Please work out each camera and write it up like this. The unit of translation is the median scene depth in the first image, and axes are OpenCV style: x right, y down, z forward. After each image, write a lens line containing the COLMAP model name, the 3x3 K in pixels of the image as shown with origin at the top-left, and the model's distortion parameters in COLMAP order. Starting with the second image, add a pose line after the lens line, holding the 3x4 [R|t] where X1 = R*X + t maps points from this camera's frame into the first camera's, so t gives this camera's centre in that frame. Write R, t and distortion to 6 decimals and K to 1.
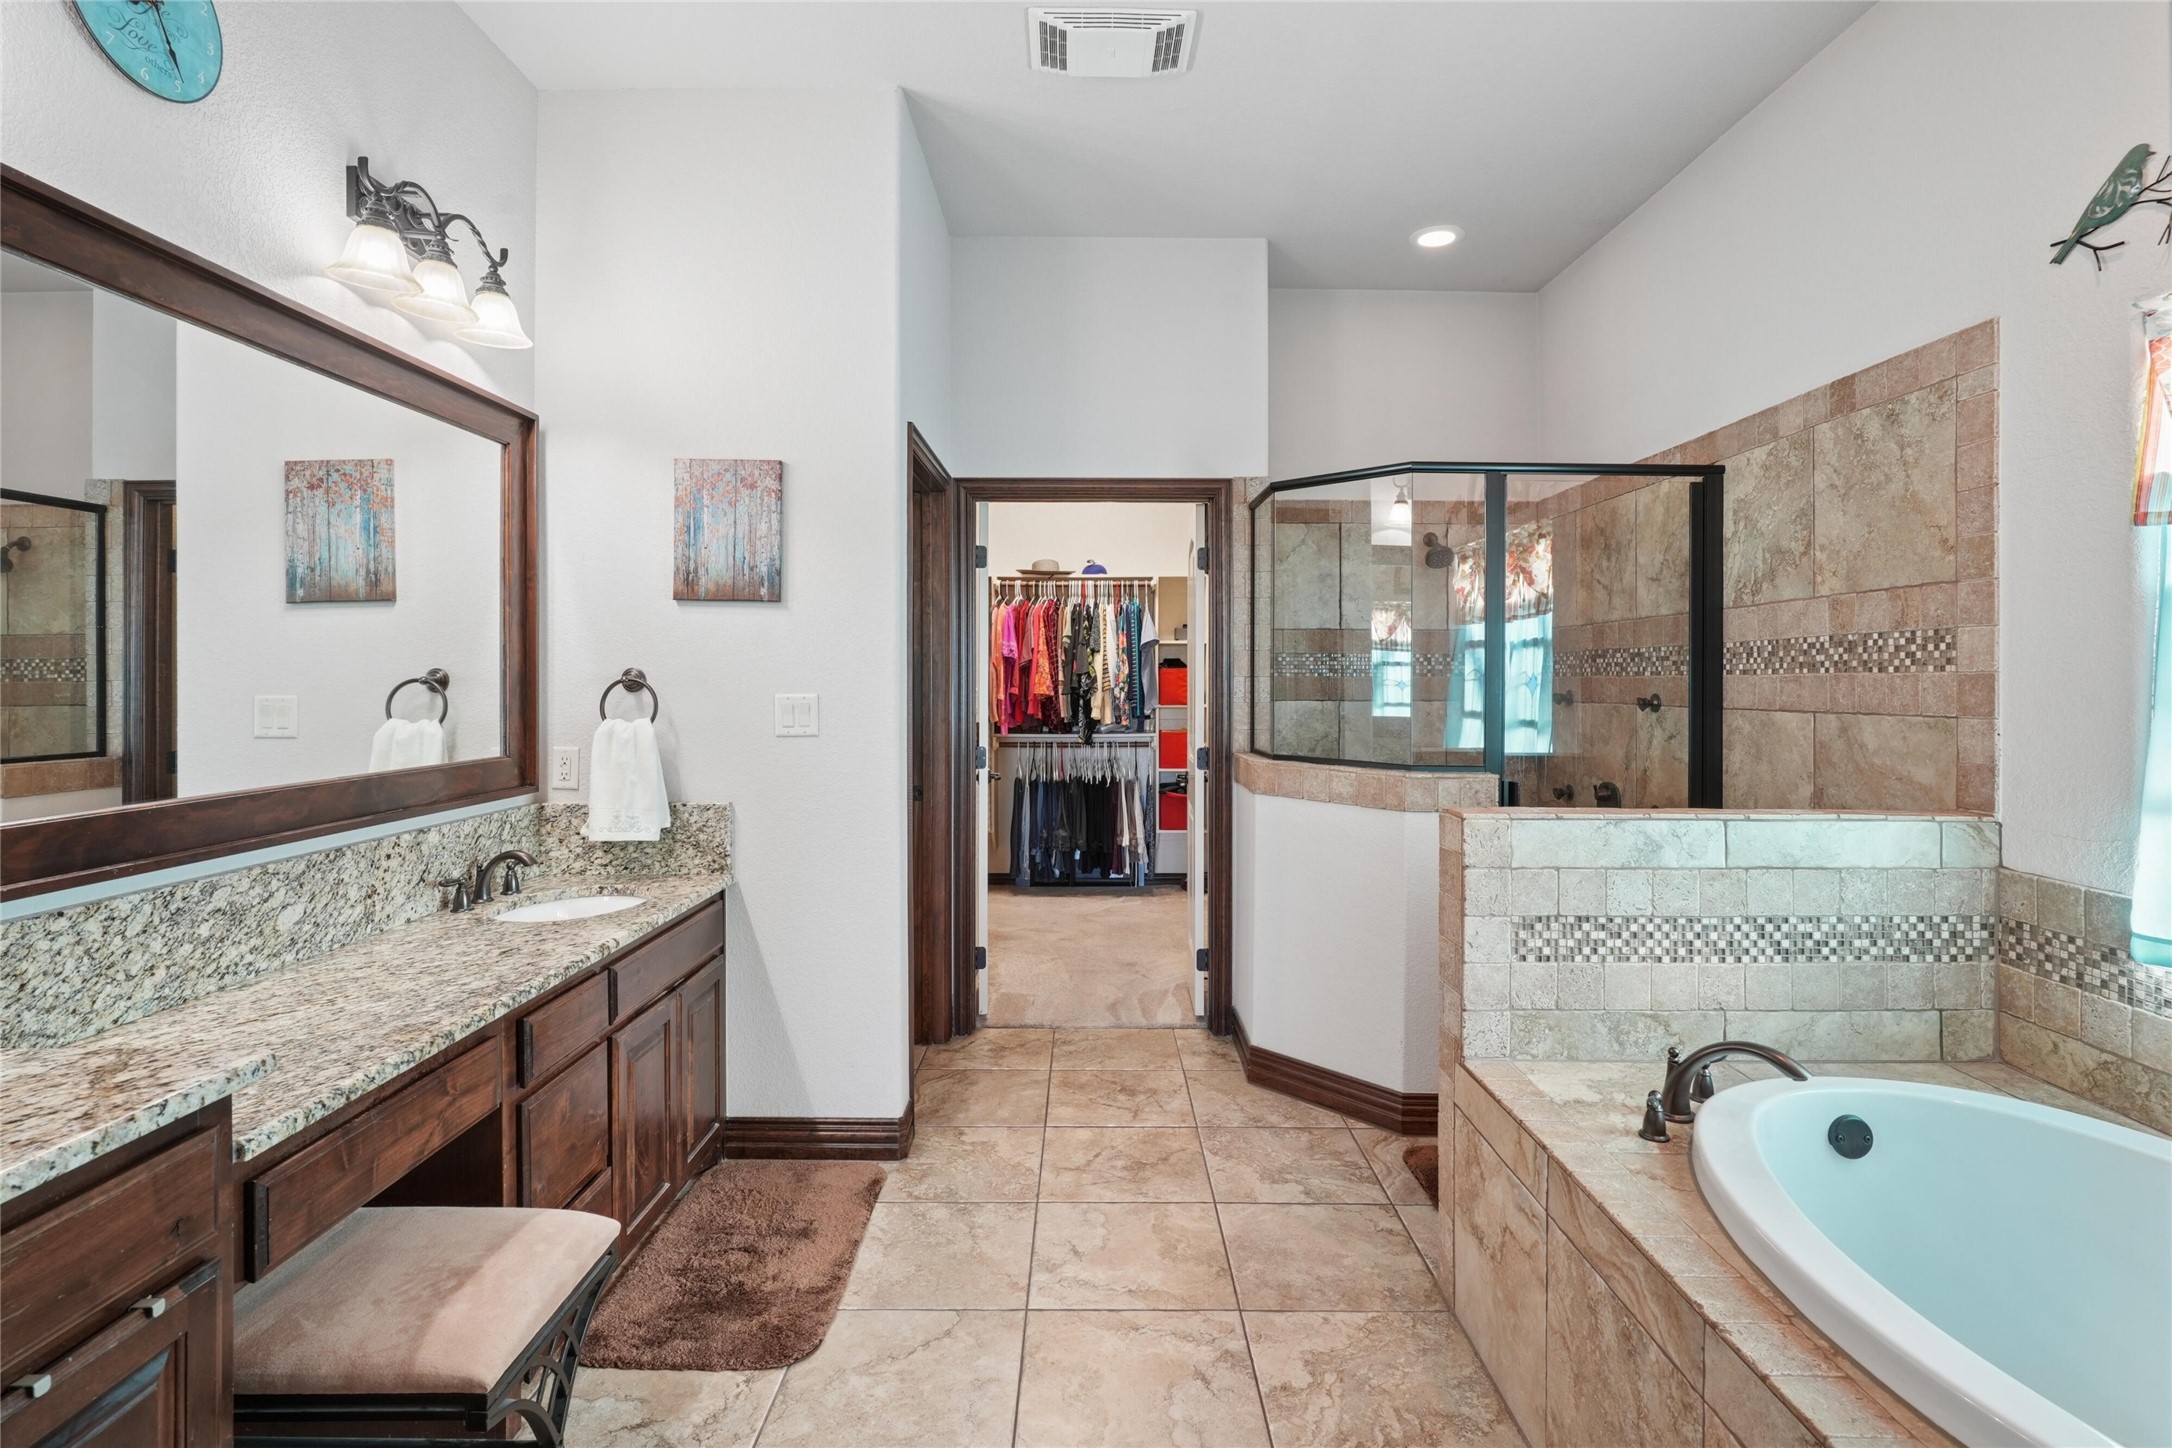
lens RADIAL K [[1053.2, 0, 1086.9], [0, 1053.2, 678.1], [0, 0, 1]] dist [0.001061, 0.000530]
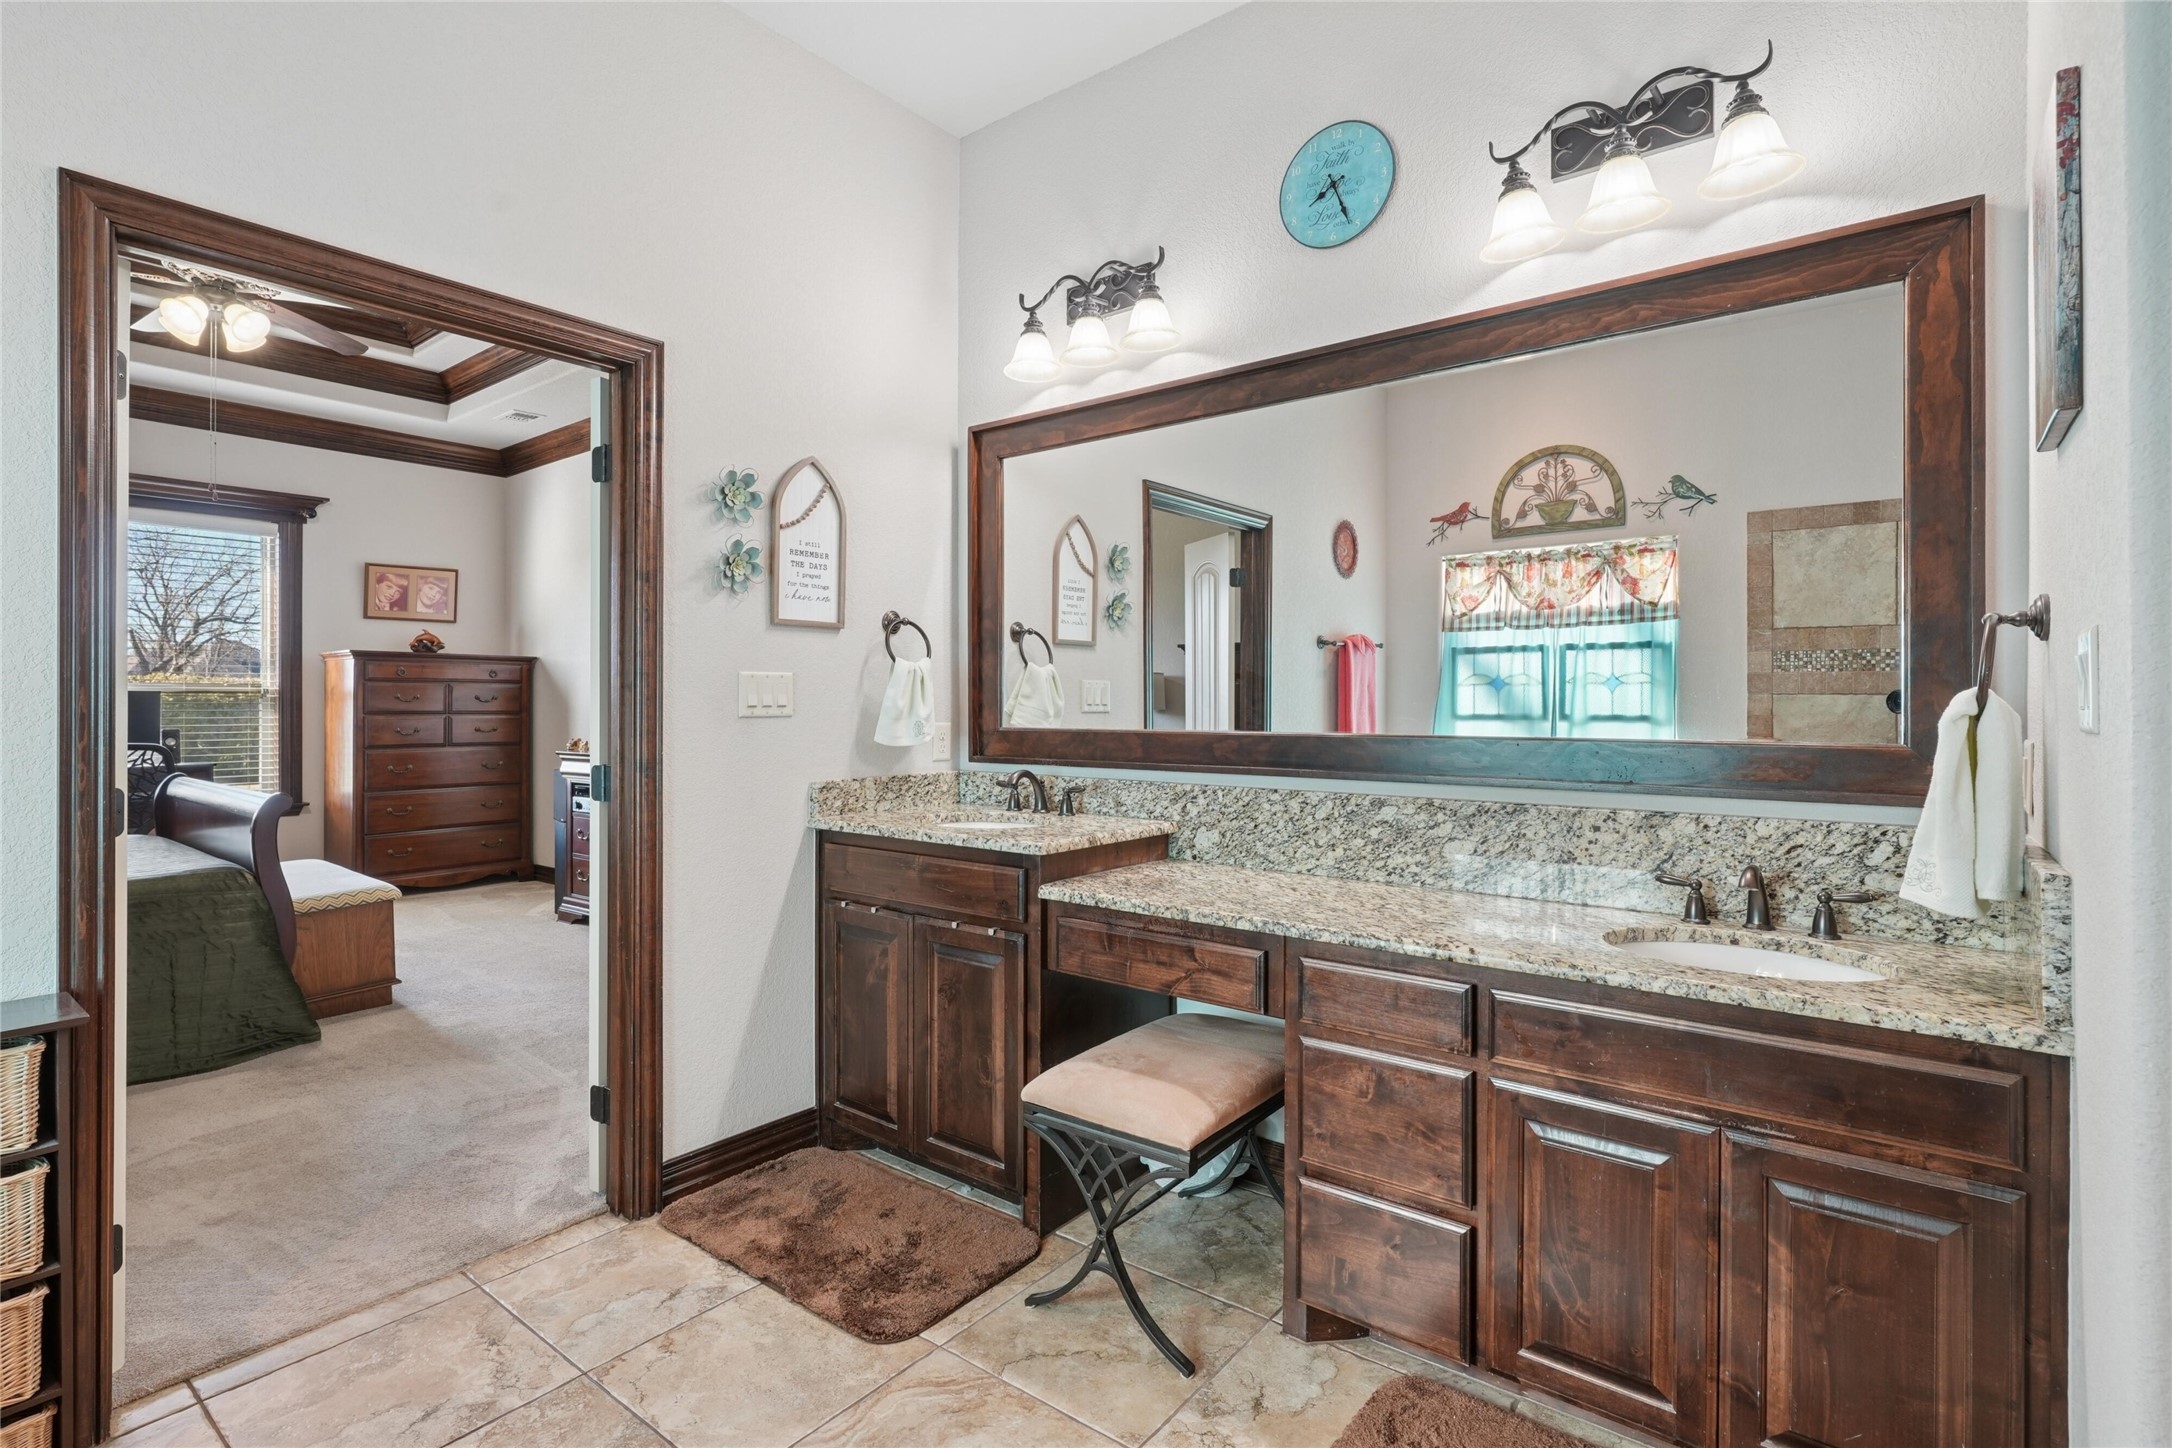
lens RADIAL K [[1043.0, 0, 1090.6], [0, 1043.0, 703.9], [0, 0, 1]] dist [-0.002573, 0.000232]
pose [[-0.605609, 0.003686, -0.795754, 0.370287], [0.000423, 0.999991, 0.004310, 0.056517], [0.795762, 0.002274, -0.605605, 1.267634]]
